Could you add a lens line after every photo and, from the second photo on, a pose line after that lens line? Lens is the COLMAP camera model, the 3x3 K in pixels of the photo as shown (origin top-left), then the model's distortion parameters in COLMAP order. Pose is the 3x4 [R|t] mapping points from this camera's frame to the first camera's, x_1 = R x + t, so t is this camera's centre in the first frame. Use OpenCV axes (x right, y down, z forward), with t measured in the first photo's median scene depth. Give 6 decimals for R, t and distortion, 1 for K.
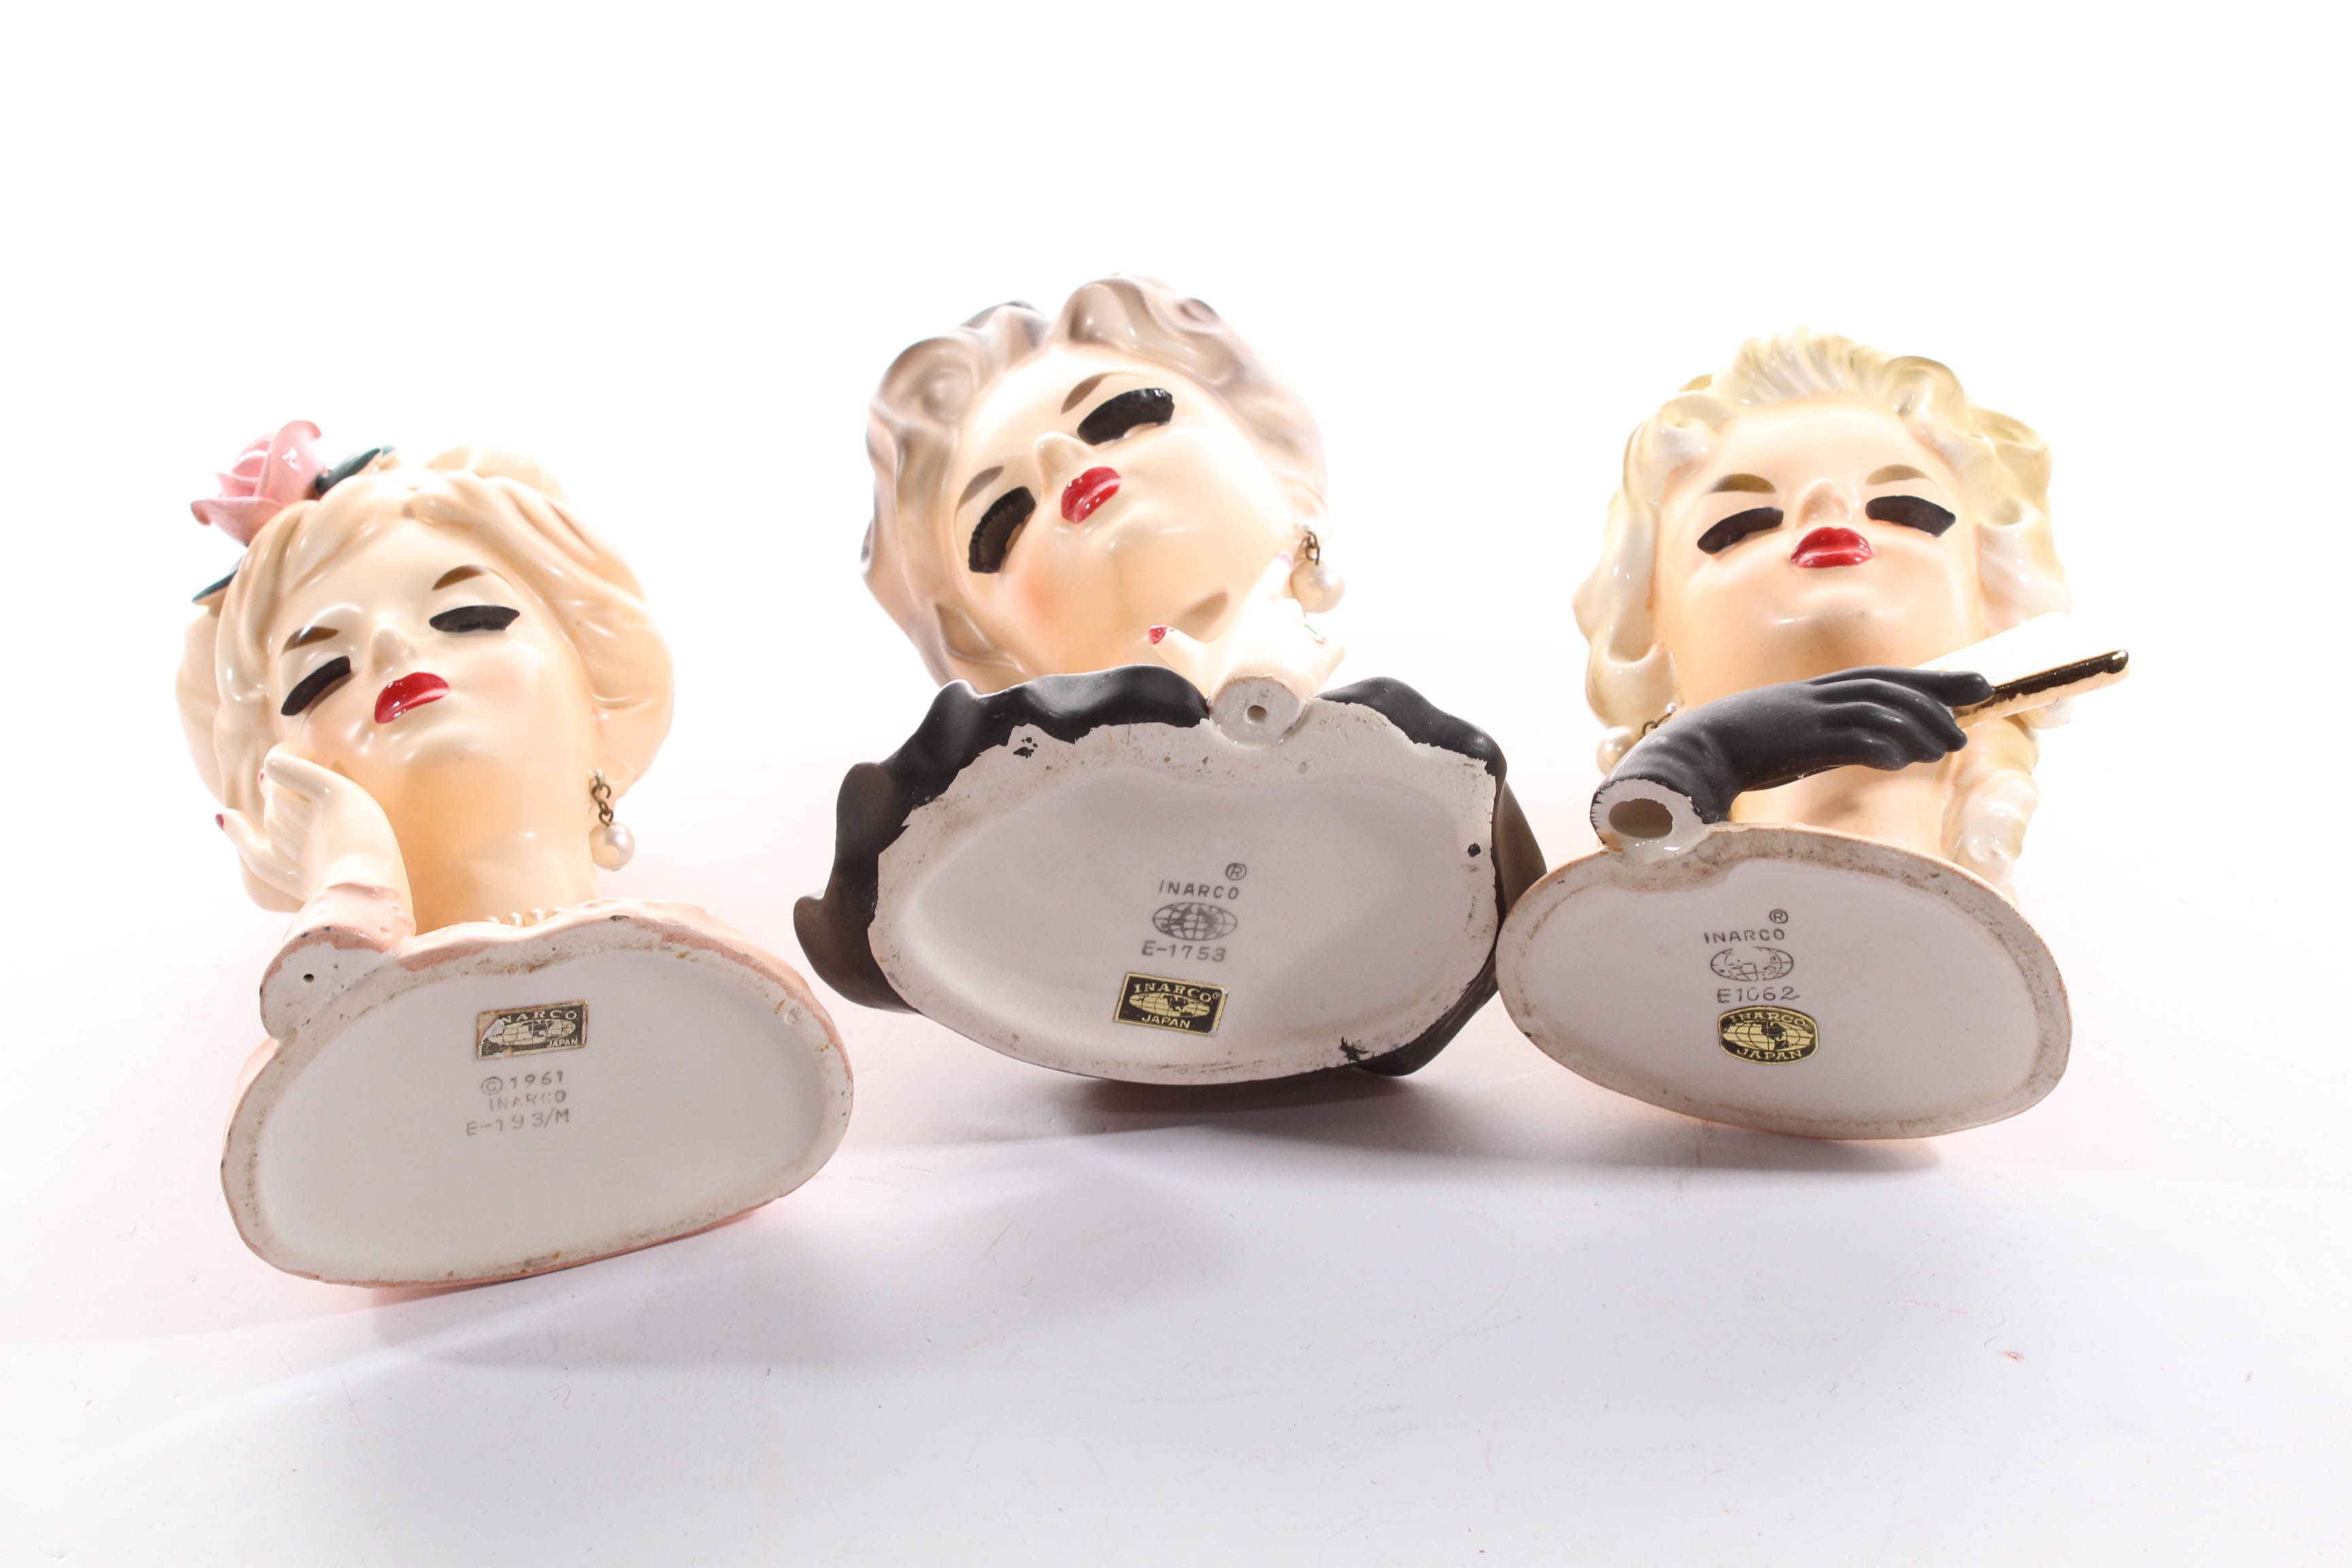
lens RADIAL K [[4295.8, 0, 1173.8], [0, 4295.8, 781.1], [0, 0, 1]] dist [0.032124, 0.000000]
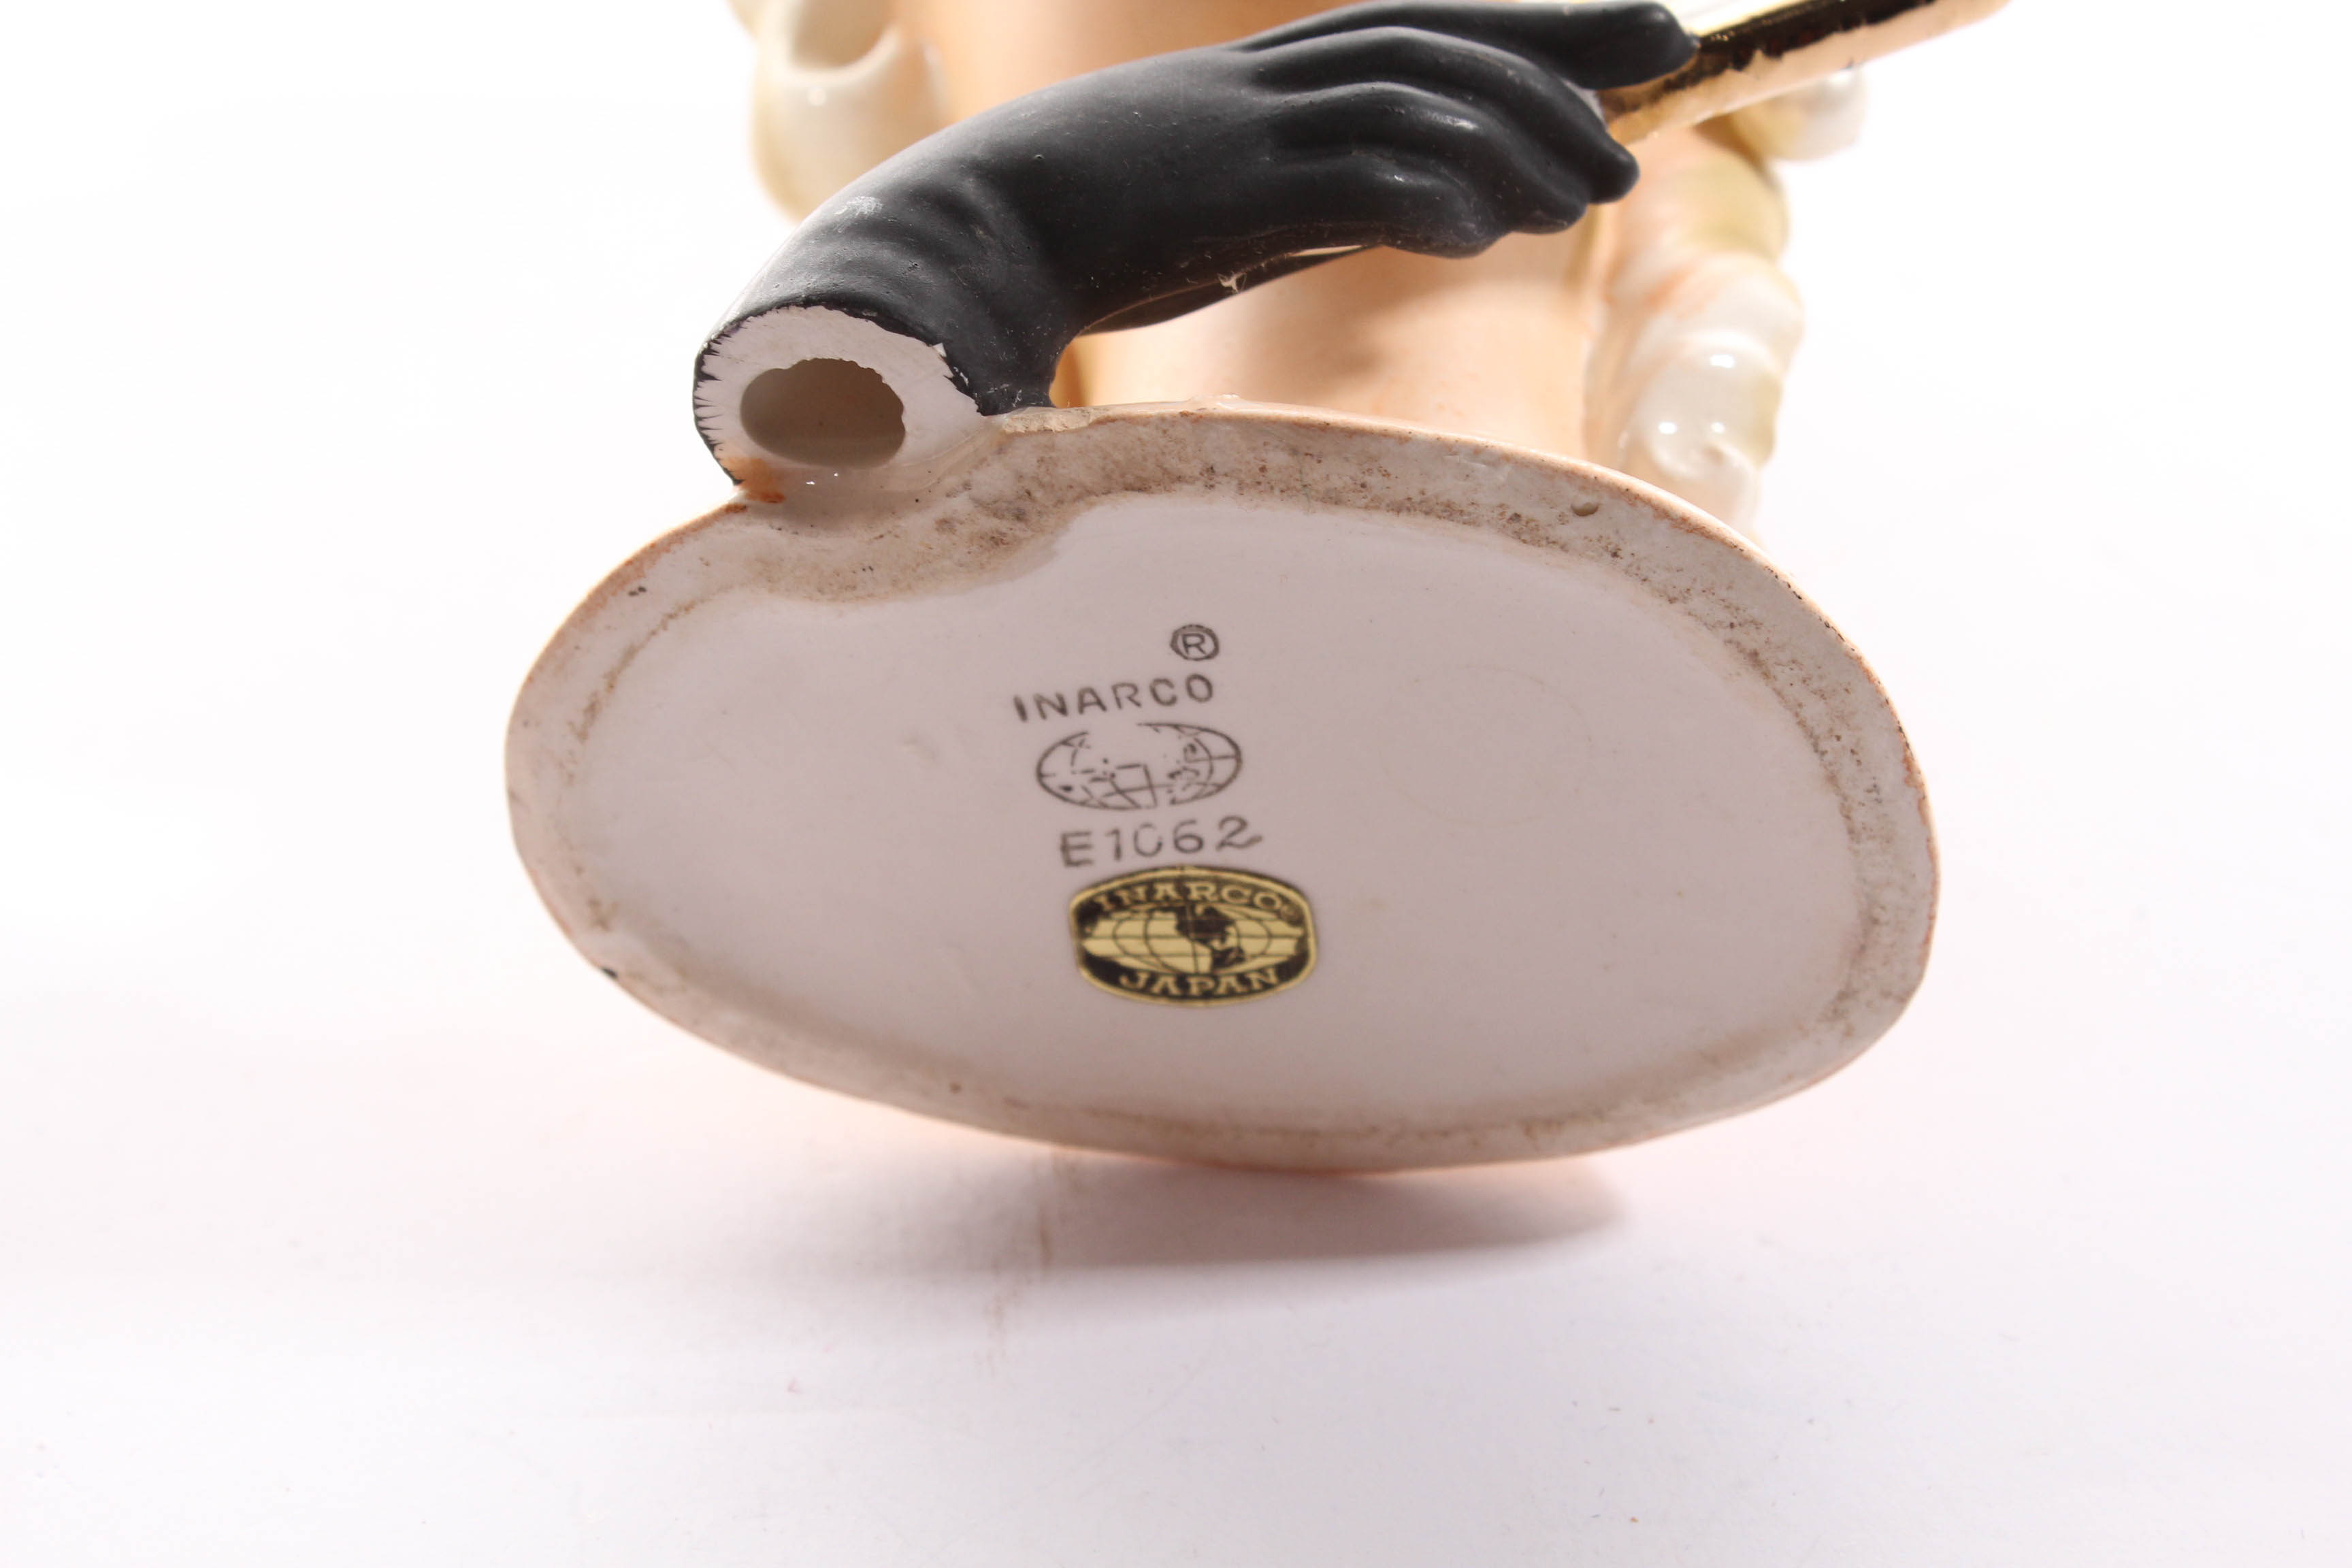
lens RADIAL K [[3308.4, 0, 1176.0], [0, 3308.4, 788.1], [0, 0, 1]] dist [-0.029945, 0.000000]
pose [[0.994270, -0.069397, 0.081304, 0.113101], [0.063092, 0.994978, 0.077702, 0.021014], [-0.086288, -0.072127, 0.993656, 0.696625]]
